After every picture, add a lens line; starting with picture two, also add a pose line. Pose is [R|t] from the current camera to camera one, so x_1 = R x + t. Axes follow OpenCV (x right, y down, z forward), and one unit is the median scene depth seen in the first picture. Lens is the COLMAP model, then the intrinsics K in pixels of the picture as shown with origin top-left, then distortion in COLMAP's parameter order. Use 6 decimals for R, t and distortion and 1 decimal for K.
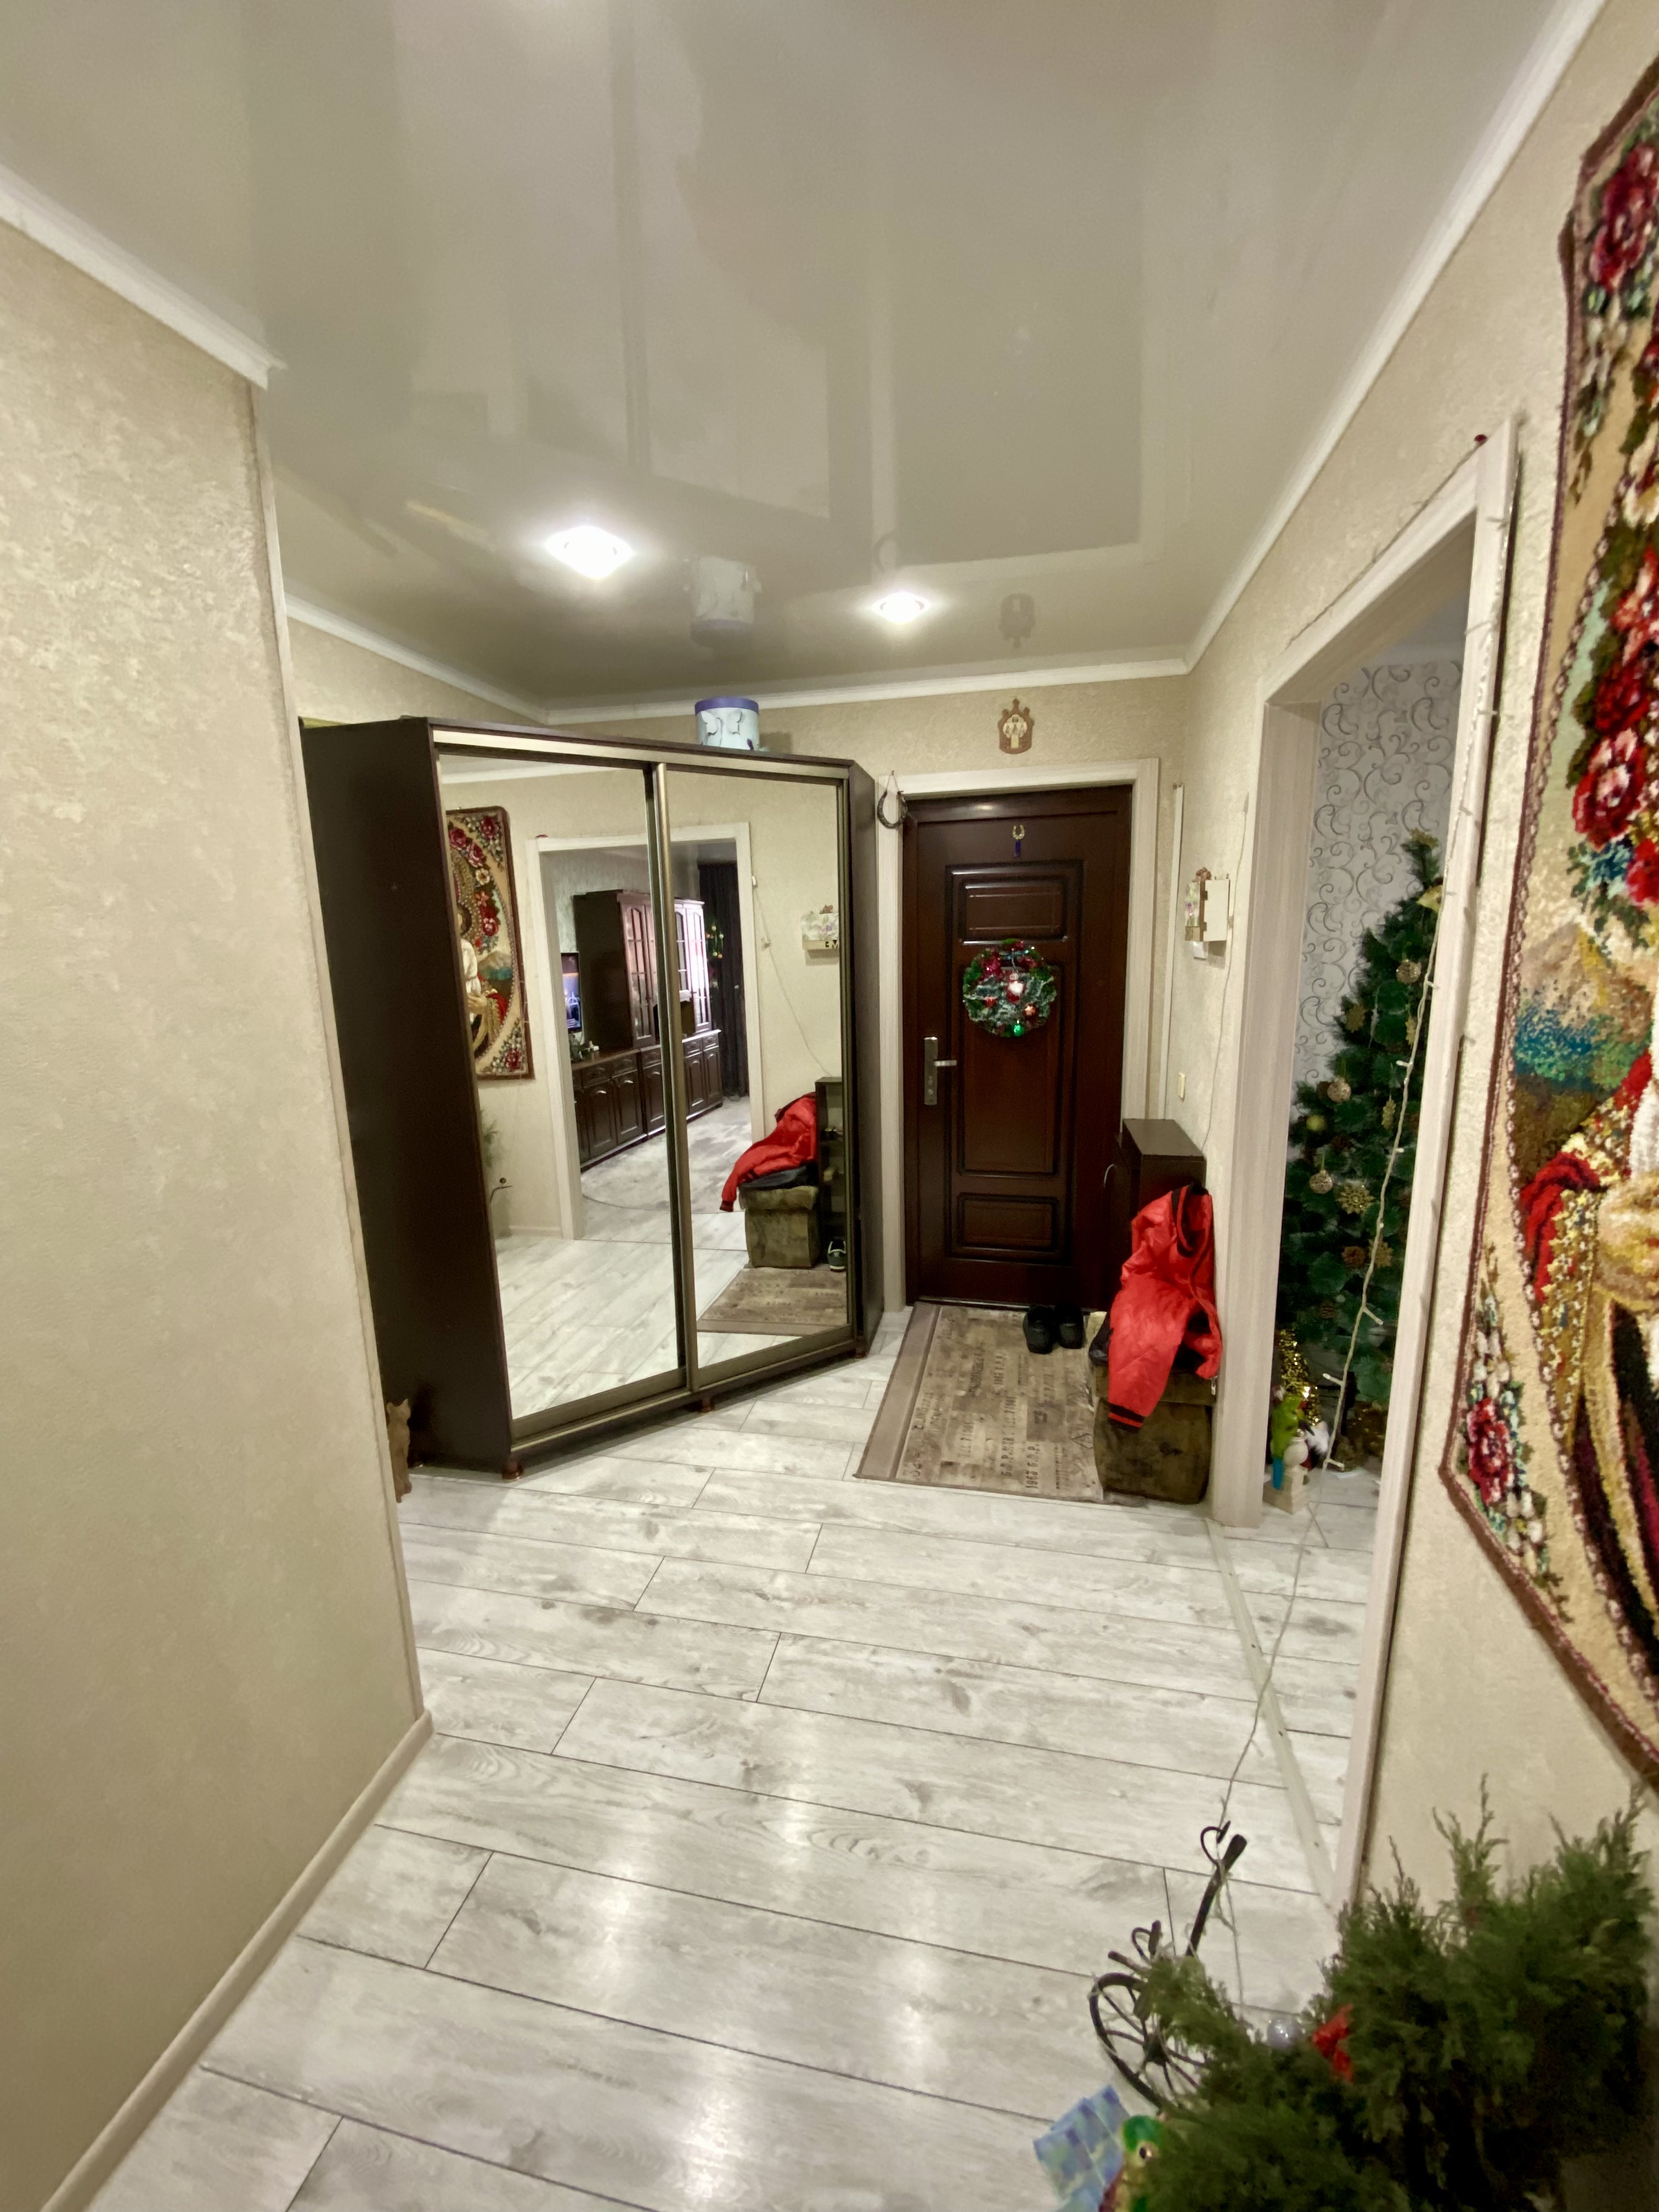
lens RADIAL K [[898.1, 0, 835.2], [0, 898.1, 1105.8], [0, 0, 1]] dist [0.024650, -0.022141]
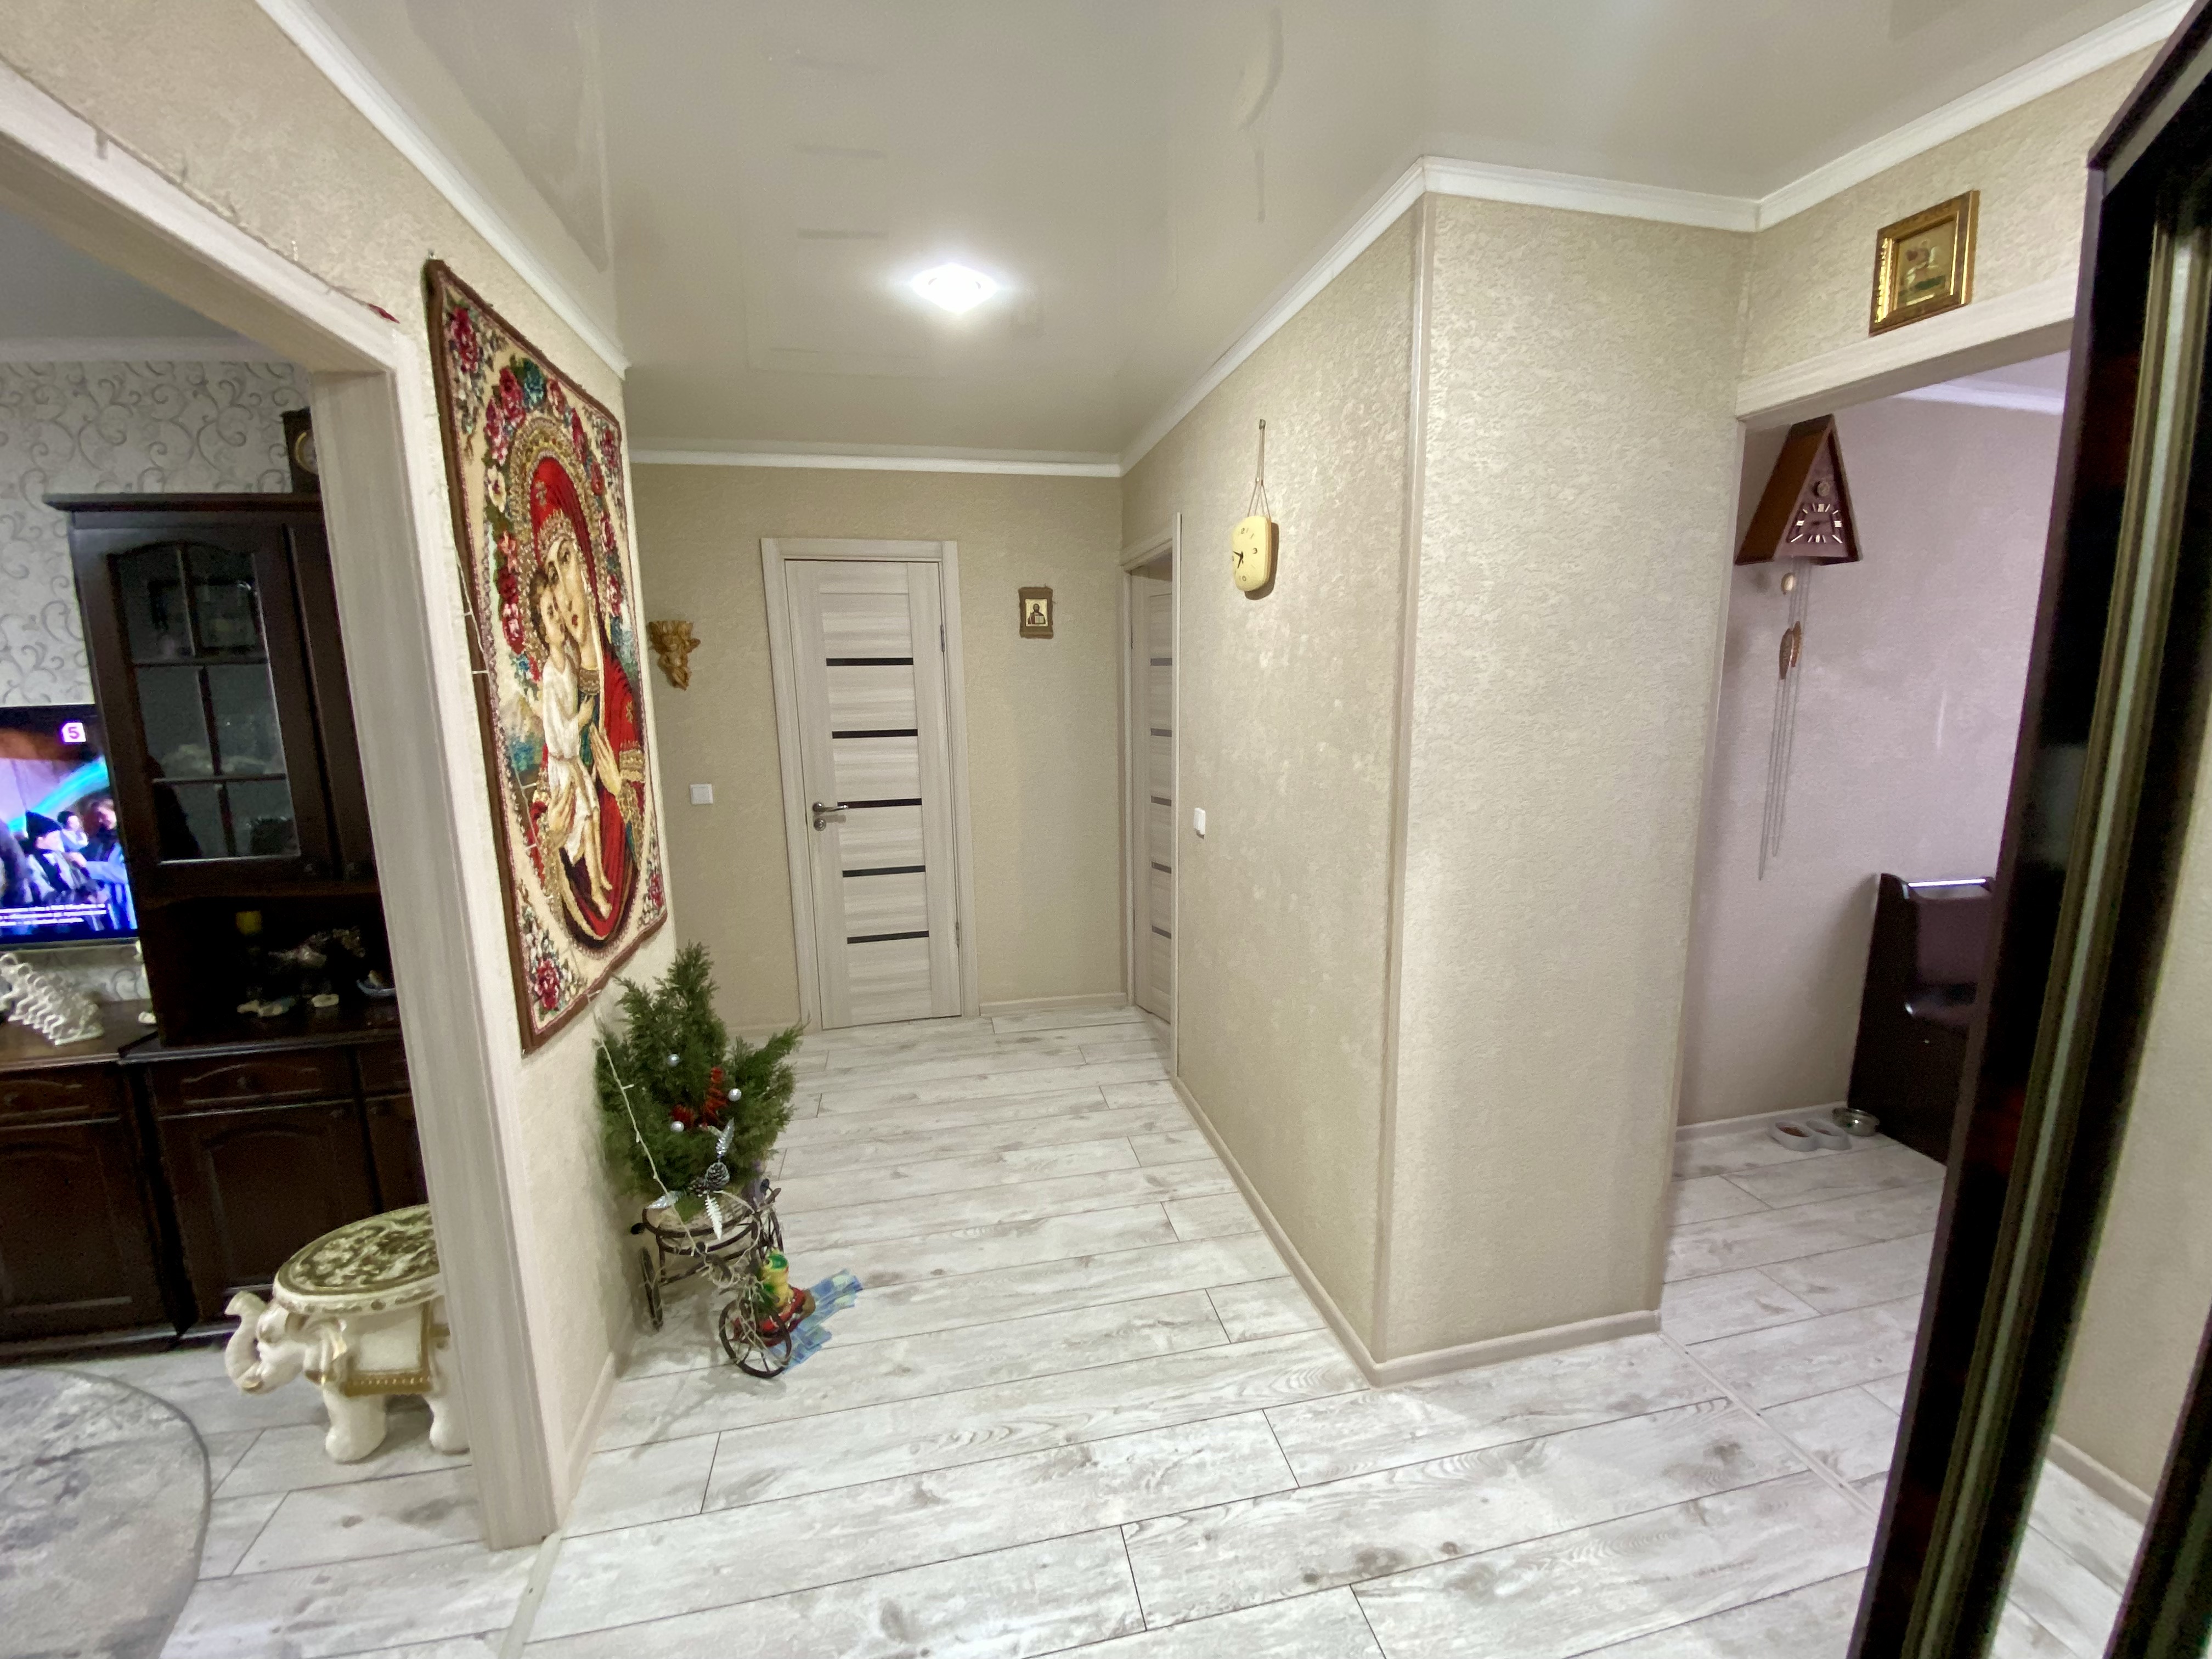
lens RADIAL K [[898.1, 0, 1101.7], [0, 898.1, 824.2], [0, 0, 1]] dist [0.024650, -0.022141]
pose [[-0.912393, 0.106411, -0.395242, 0.241806], [-0.039755, 0.938012, 0.344314, -0.350118], [0.407381, 0.329862, -0.851605, 1.749487]]
